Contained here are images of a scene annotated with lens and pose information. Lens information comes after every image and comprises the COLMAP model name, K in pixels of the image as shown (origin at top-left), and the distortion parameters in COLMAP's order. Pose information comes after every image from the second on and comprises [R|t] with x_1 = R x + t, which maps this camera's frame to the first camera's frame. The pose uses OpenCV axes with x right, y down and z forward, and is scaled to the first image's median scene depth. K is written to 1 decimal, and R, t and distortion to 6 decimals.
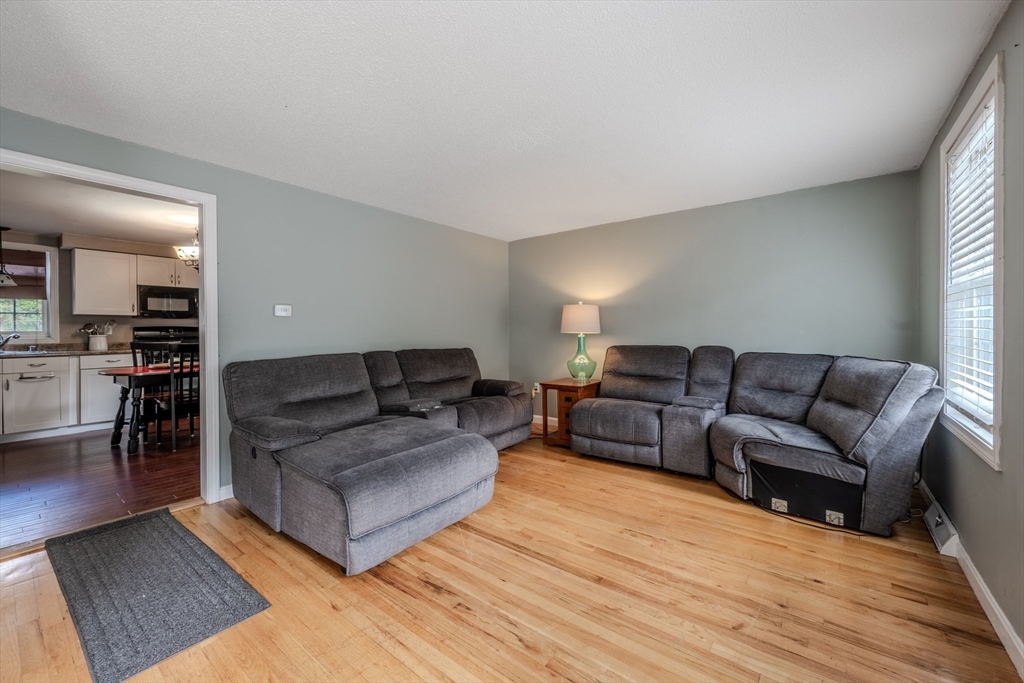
lens RADIAL K [[408.7, 0, 510.7], [0, 408.7, 334.6], [0, 0, 1]] dist [0.001123, 0.000021]
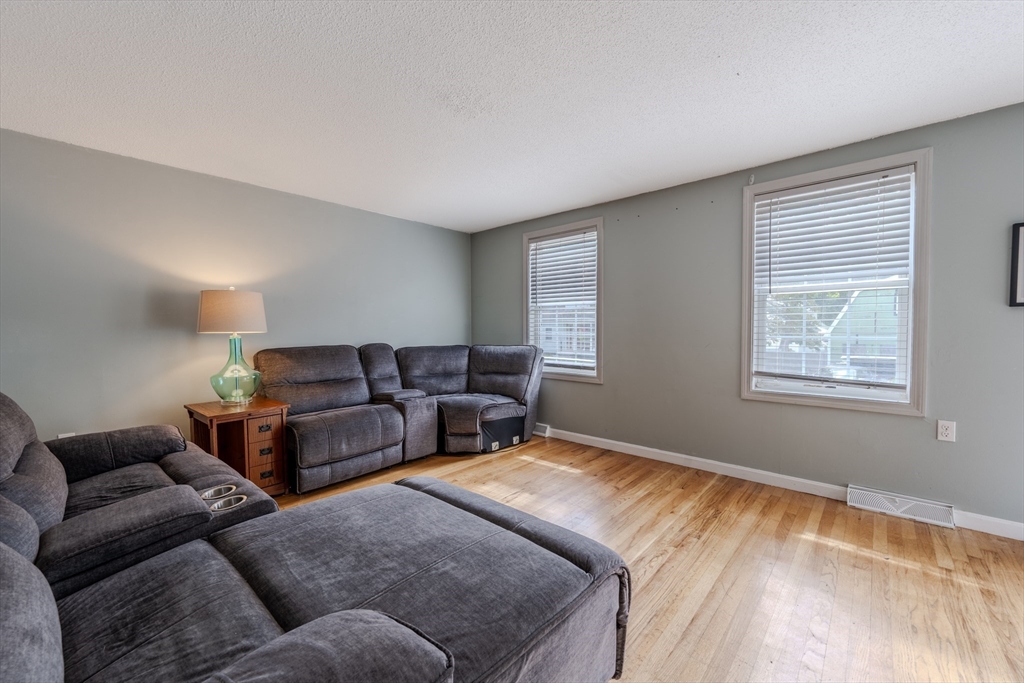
lens RADIAL K [[408.7, 0, 510.8], [0, 408.7, 339.8], [0, 0, 1]] dist [0.001123, 0.000021]
pose [[0.062531, -0.020145, 0.997840, -0.642563], [0.015136, 0.999700, 0.019234, 0.002236], [-0.997928, 0.013900, 0.062817, 0.668562]]
